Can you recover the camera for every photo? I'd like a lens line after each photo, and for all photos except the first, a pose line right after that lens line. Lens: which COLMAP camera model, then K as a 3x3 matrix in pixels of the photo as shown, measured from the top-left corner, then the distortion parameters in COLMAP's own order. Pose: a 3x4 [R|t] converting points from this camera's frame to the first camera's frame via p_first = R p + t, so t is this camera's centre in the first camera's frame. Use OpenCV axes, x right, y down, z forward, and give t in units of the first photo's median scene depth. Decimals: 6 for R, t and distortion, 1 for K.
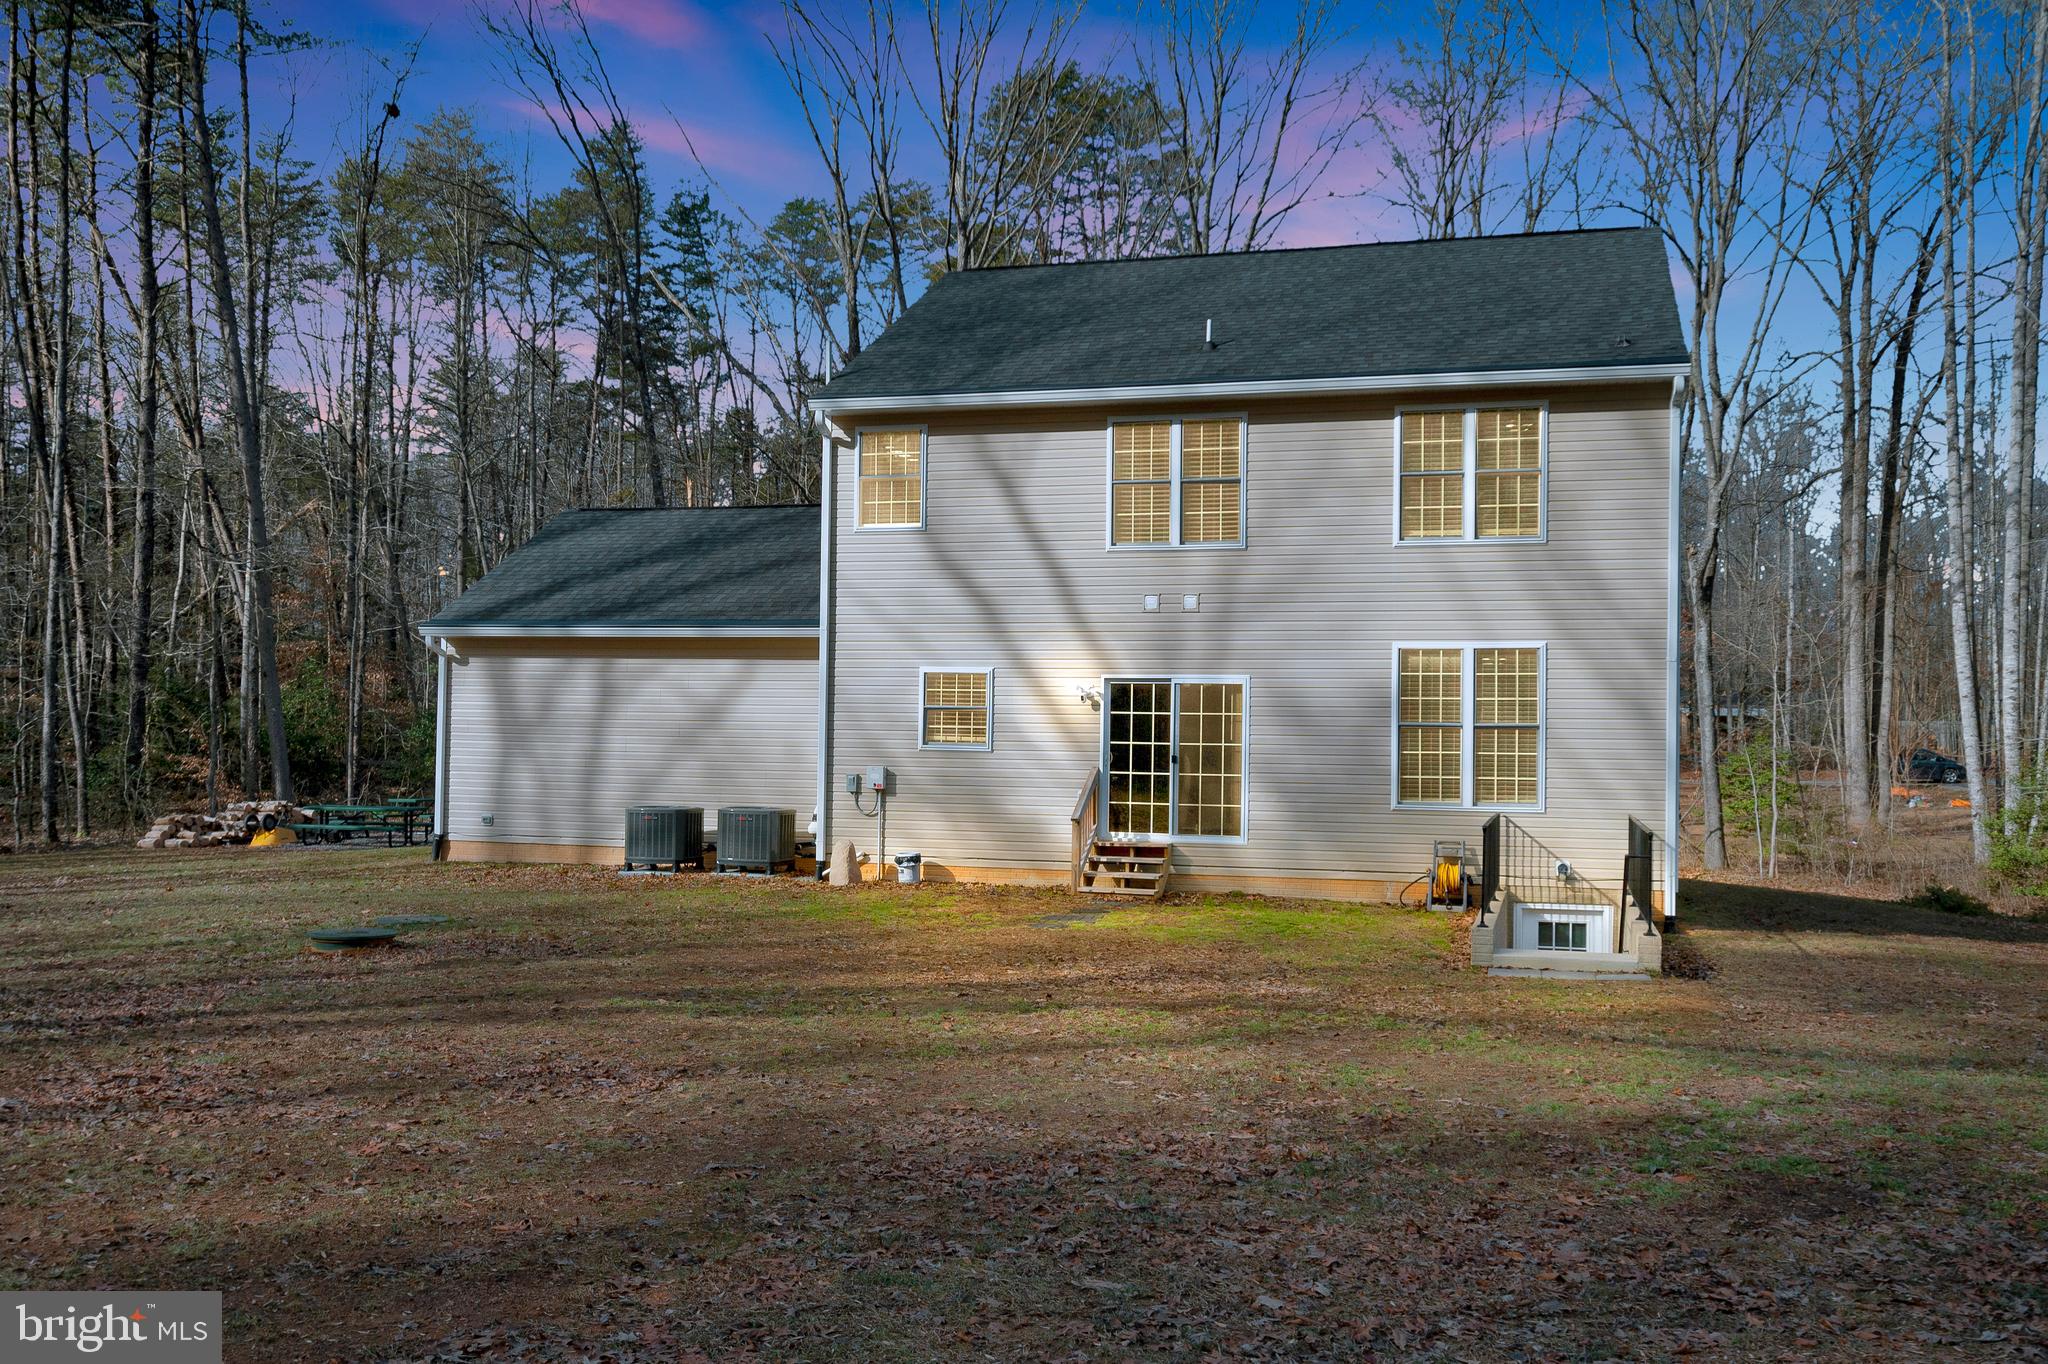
lens RADIAL K [[1711.3, 0, 1024.0], [0, 1711.3, 682.0], [0, 0, 1]] dist [-0.011921, -0.000405]
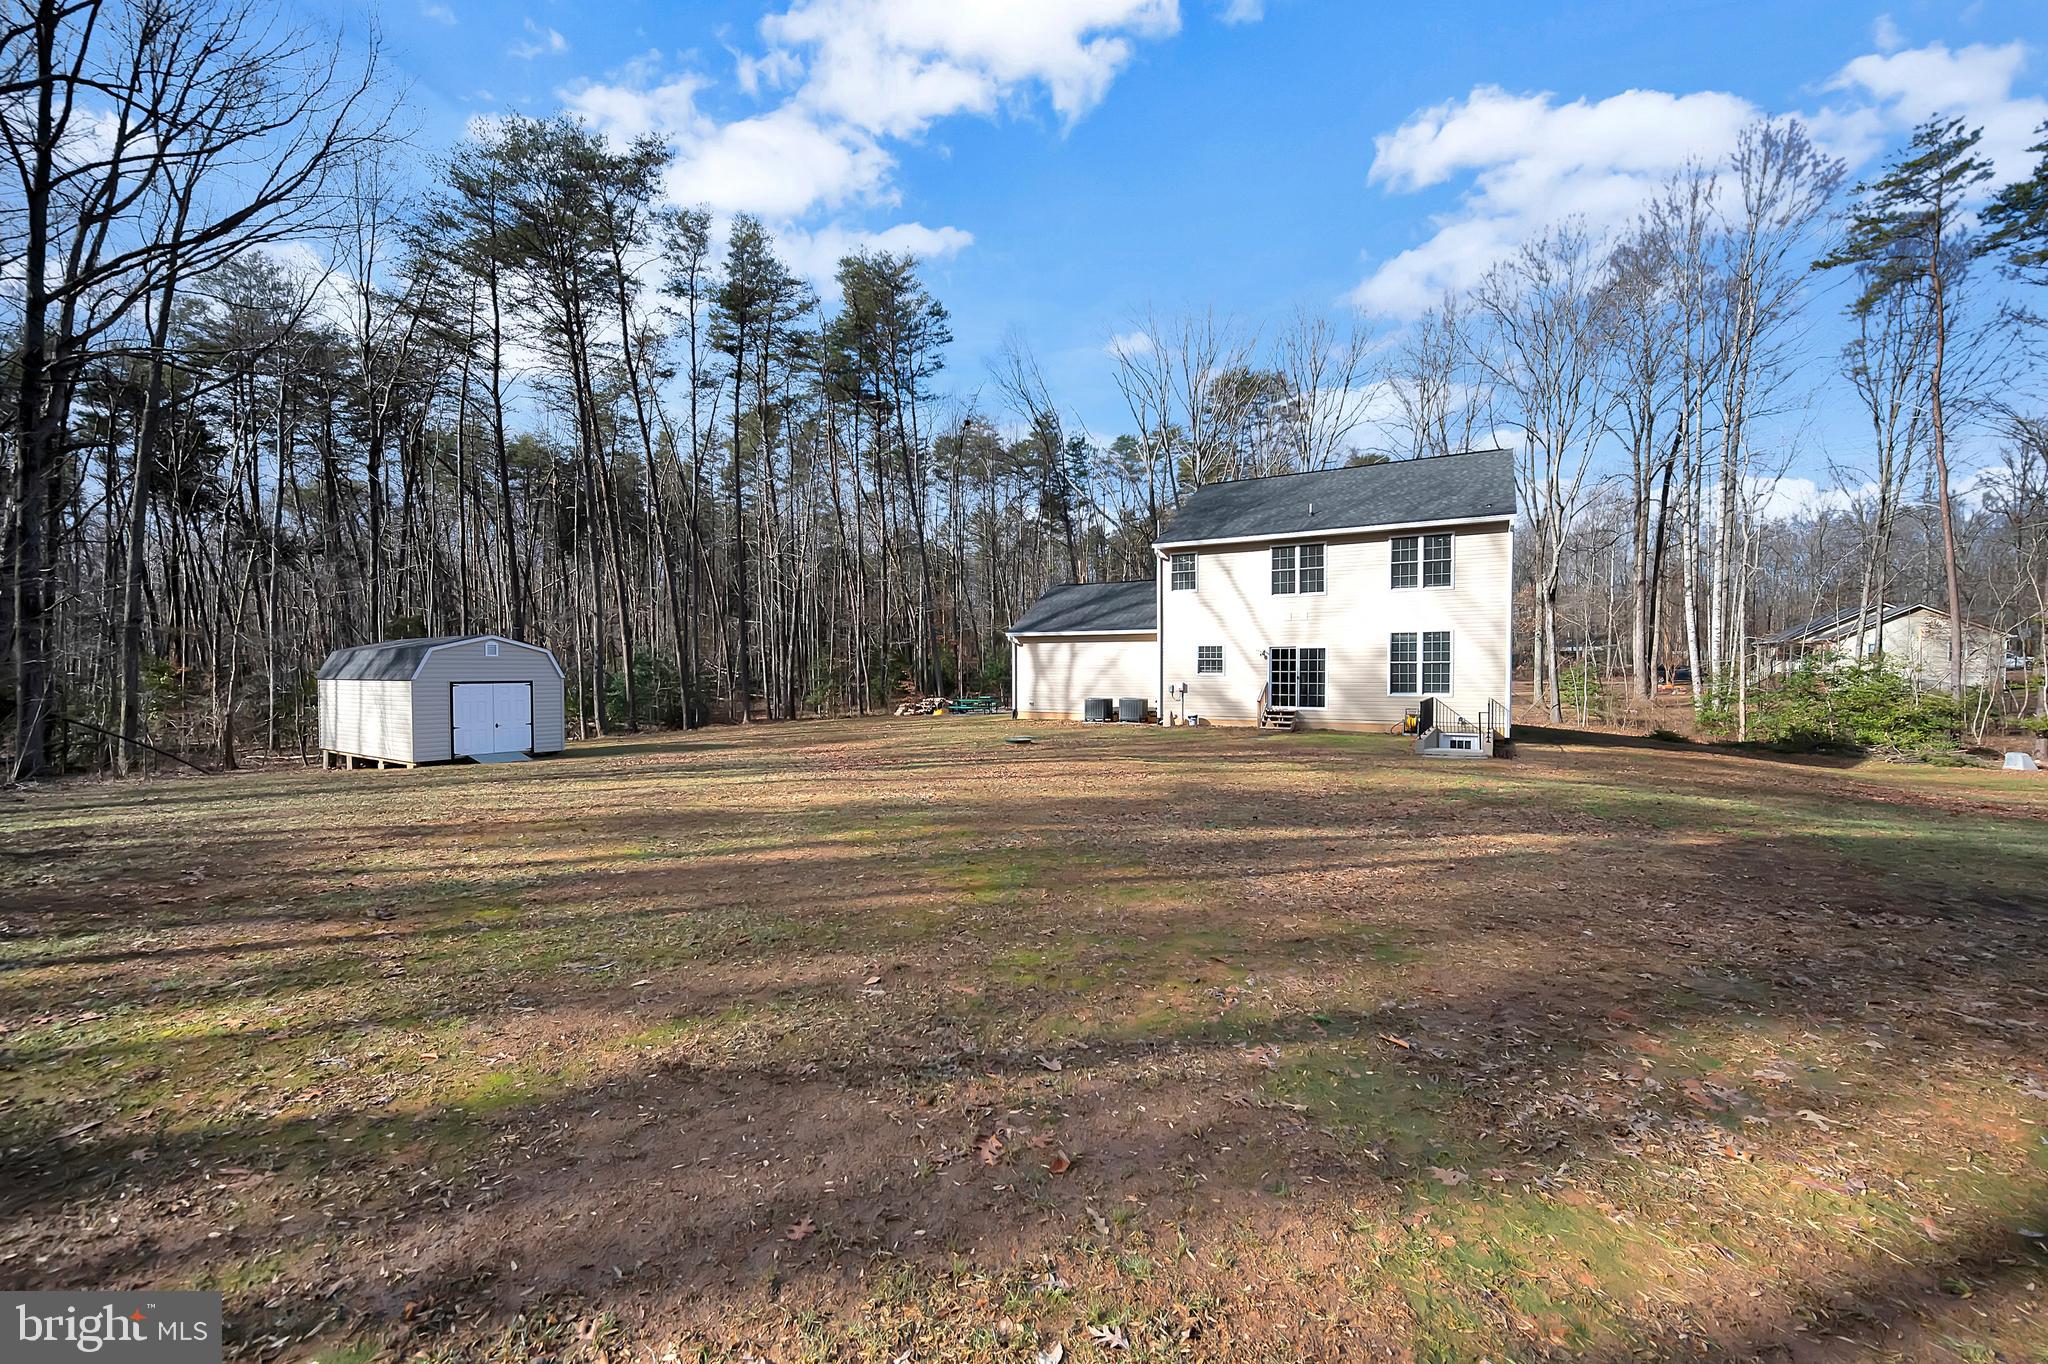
lens RADIAL K [[839.4, 0, 1024.0], [0, 839.4, 682.0], [0, 0, 1]] dist [0.000860, -0.000075]
pose [[0.974919, -0.013691, -0.222137, -0.029758], [0.025081, 0.998506, 0.048539, -0.017813], [0.221141, -0.052893, 0.973806, -0.287643]]
